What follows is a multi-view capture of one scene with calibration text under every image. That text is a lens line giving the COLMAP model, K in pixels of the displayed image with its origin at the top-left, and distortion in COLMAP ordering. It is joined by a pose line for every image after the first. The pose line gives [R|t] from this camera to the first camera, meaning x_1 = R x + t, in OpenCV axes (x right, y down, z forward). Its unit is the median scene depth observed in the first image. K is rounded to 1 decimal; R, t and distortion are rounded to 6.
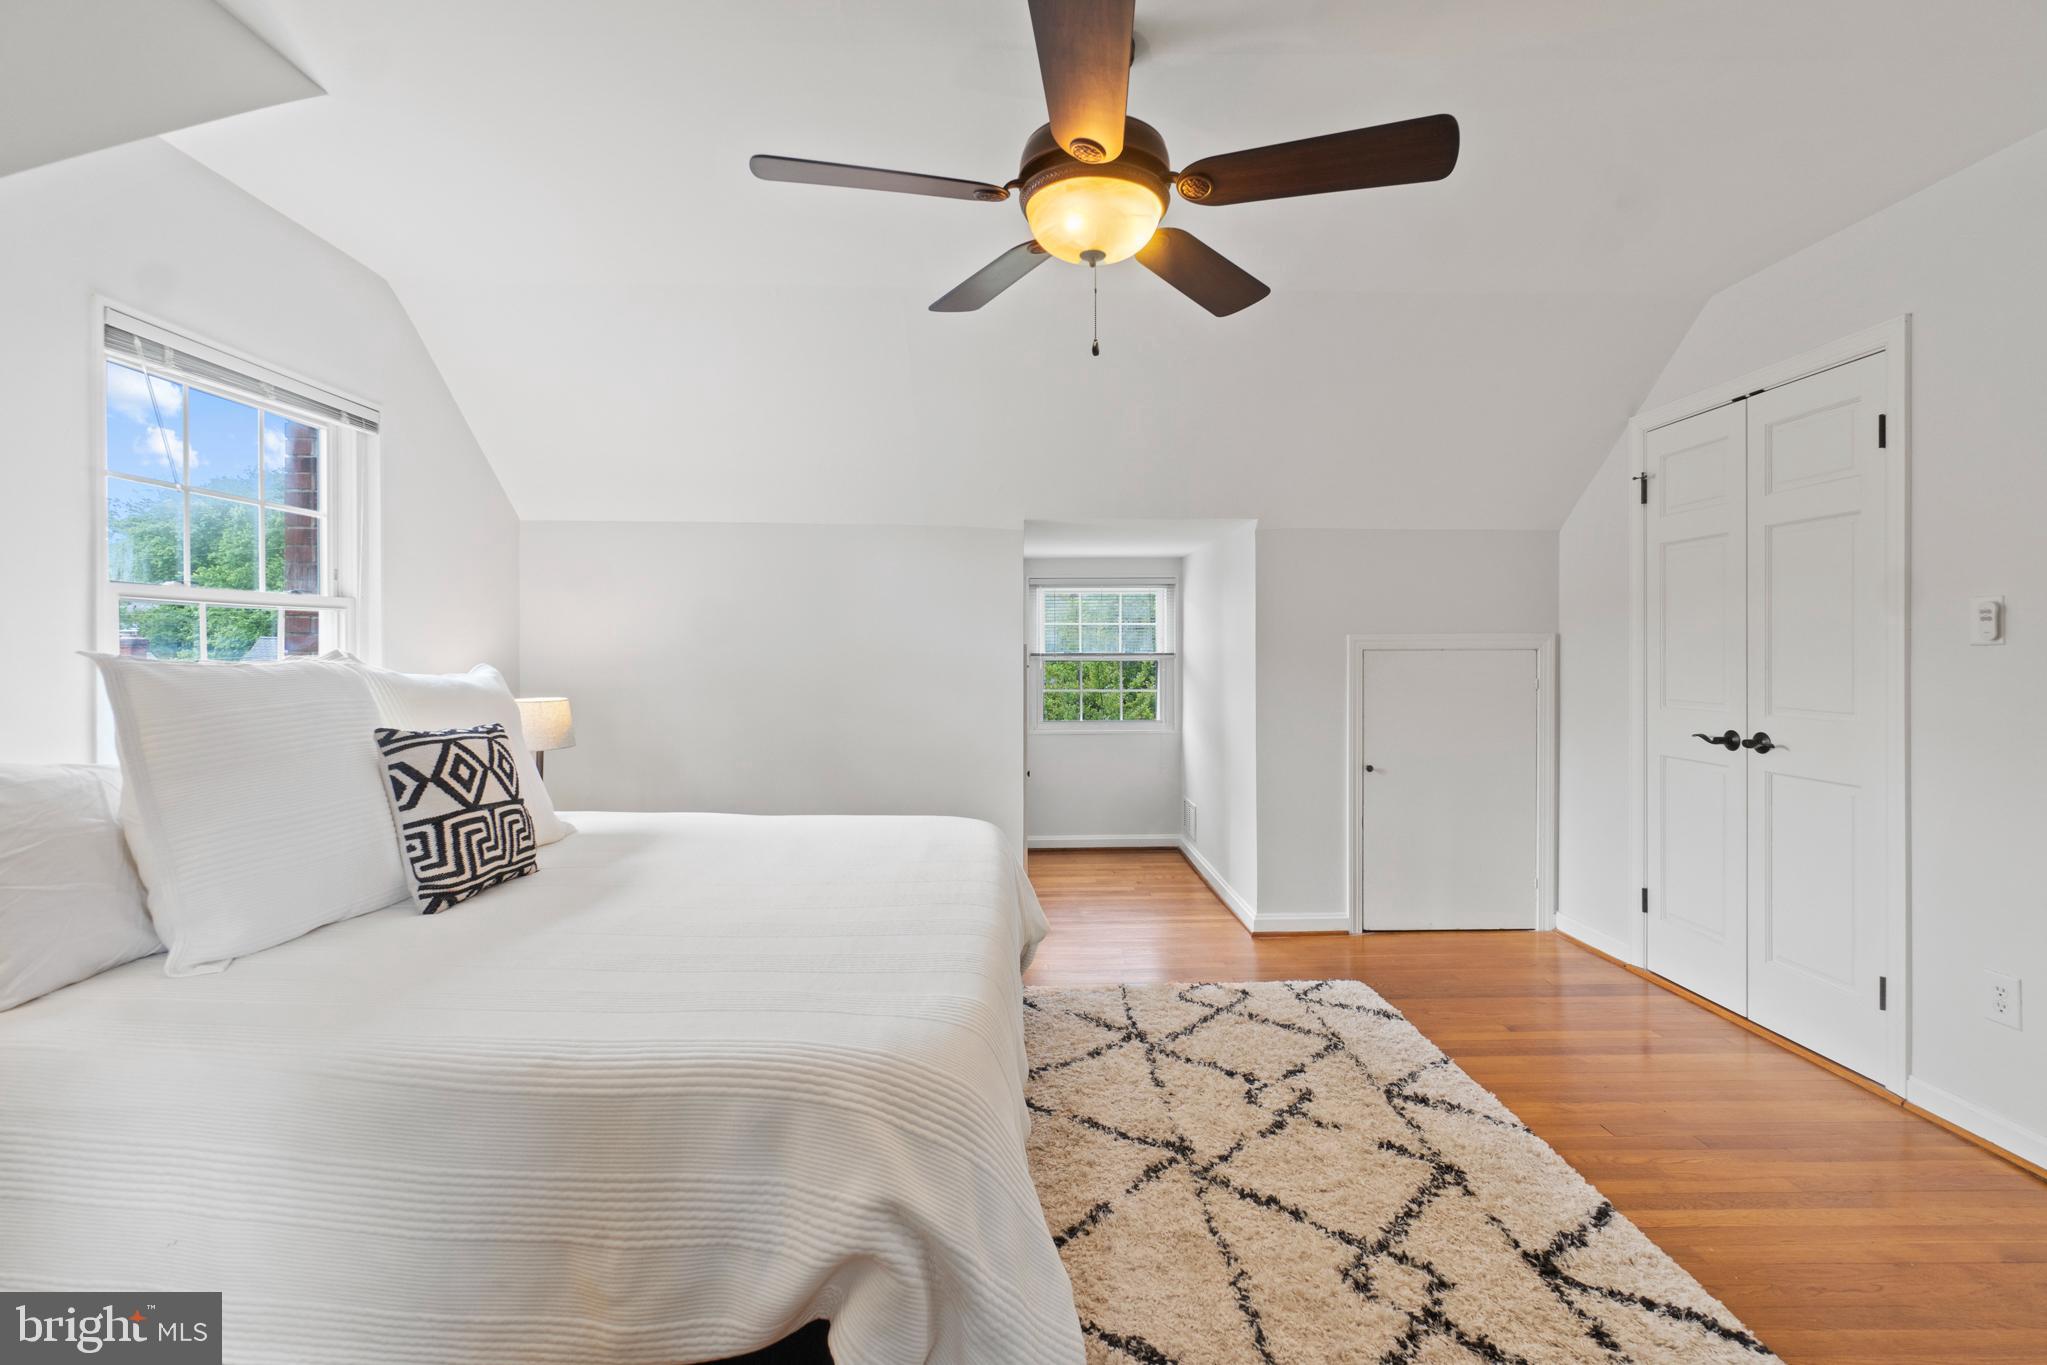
lens RADIAL K [[883.4, 0, 1023.5], [0, 883.4, 674.5], [0, 0, 1]] dist [-0.006324, 0.000258]
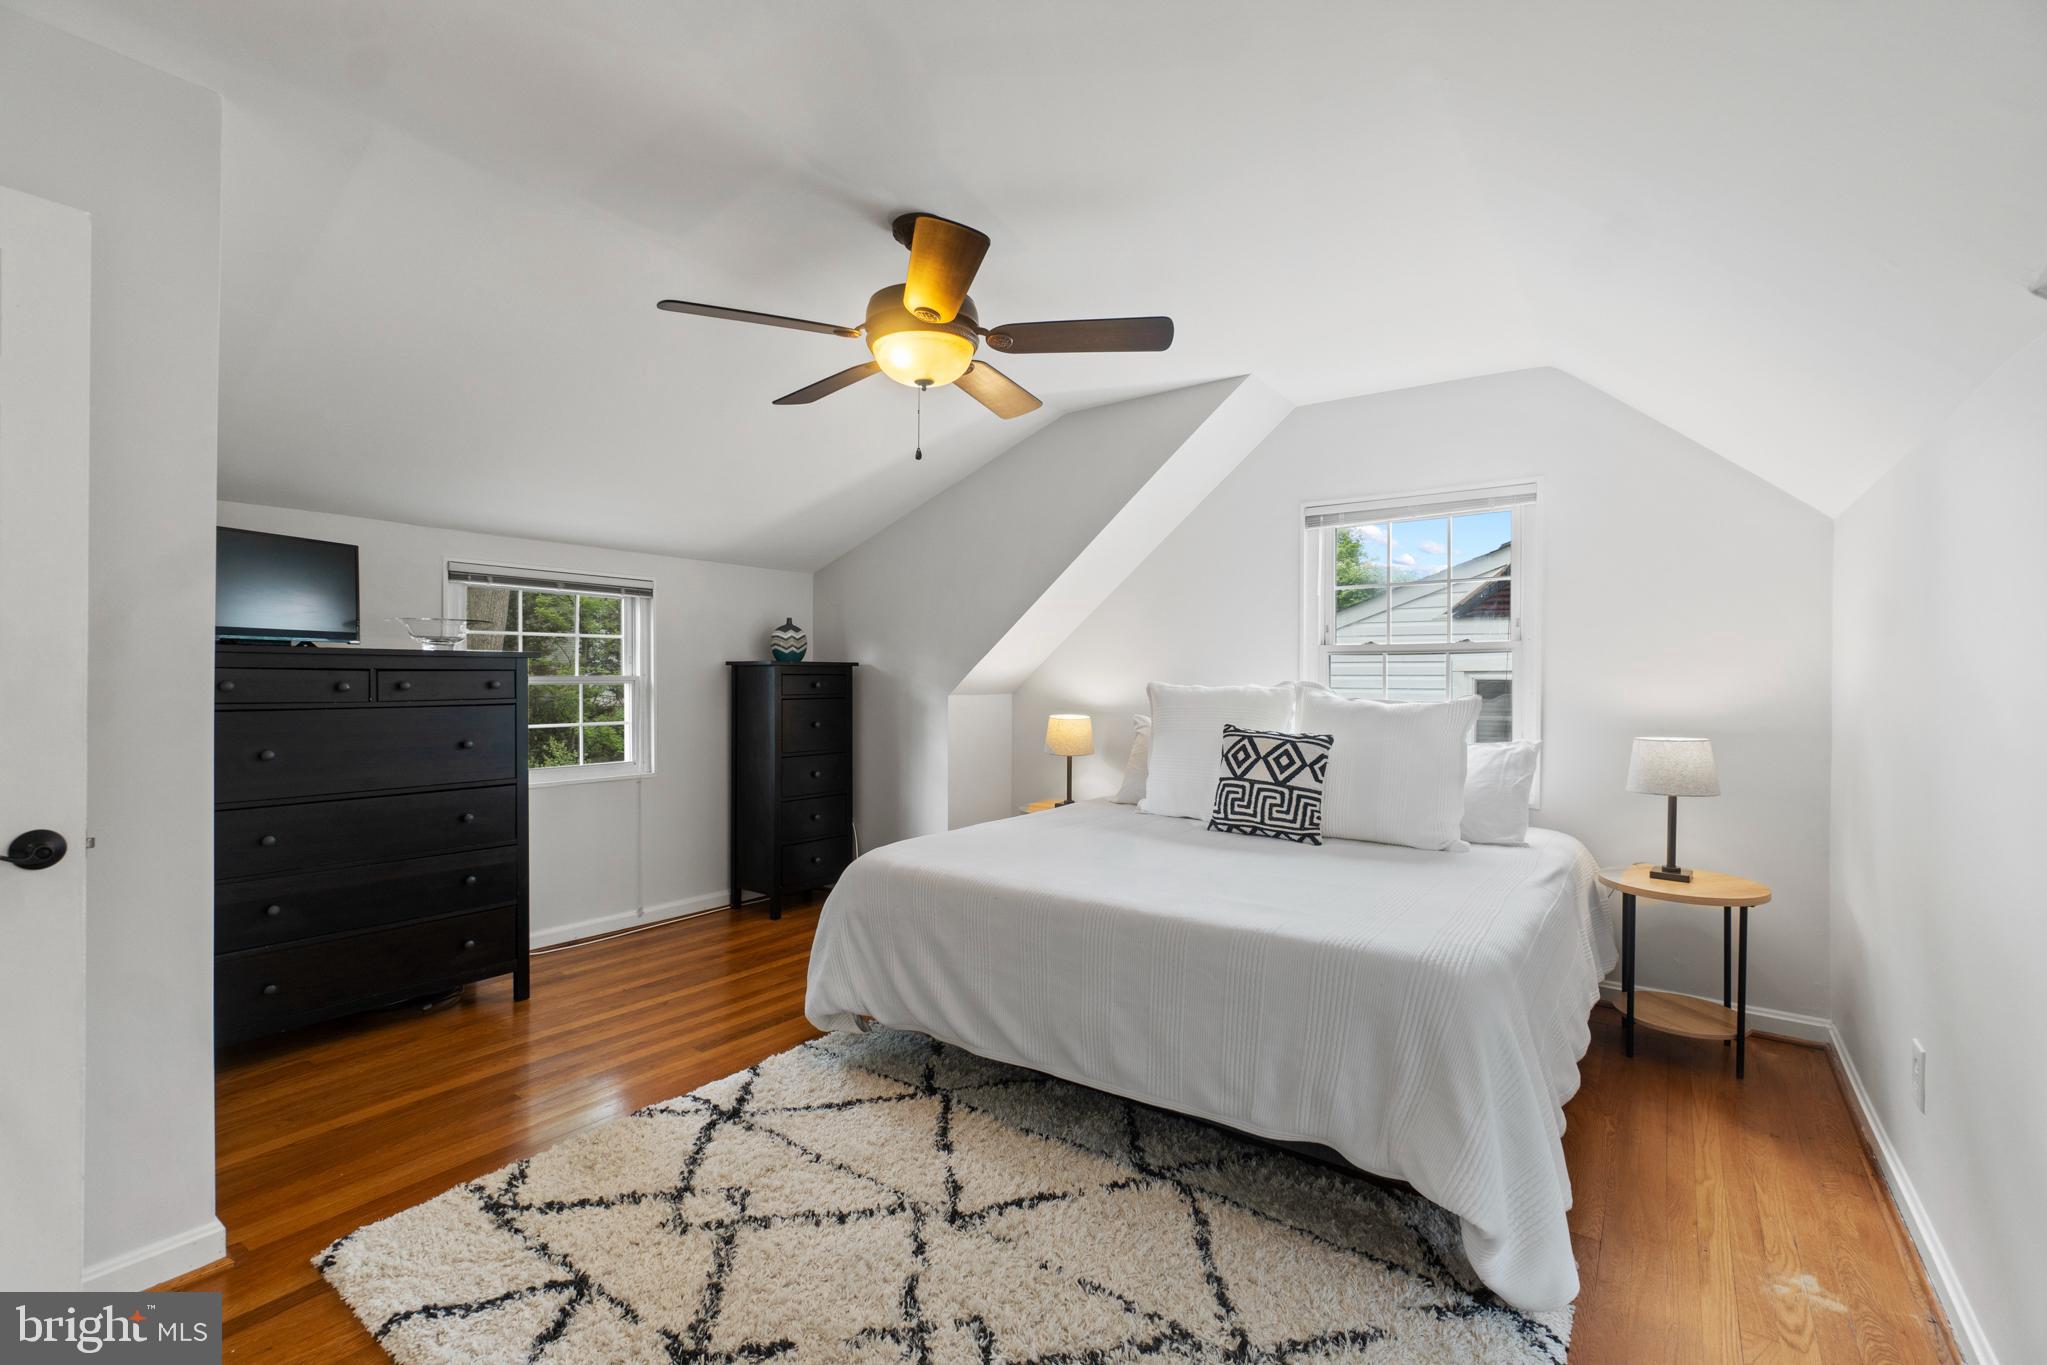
lens RADIAL K [[883.4, 0, 1023.5], [0, 883.4, 674.5], [0, 0, 1]] dist [-0.006324, 0.000258]
pose [[-0.607218, -0.003118, -0.794529, 0.915598], [-0.021090, 0.999703, 0.012195, -0.051919], [0.794256, 0.024162, -0.607103, 1.677147]]
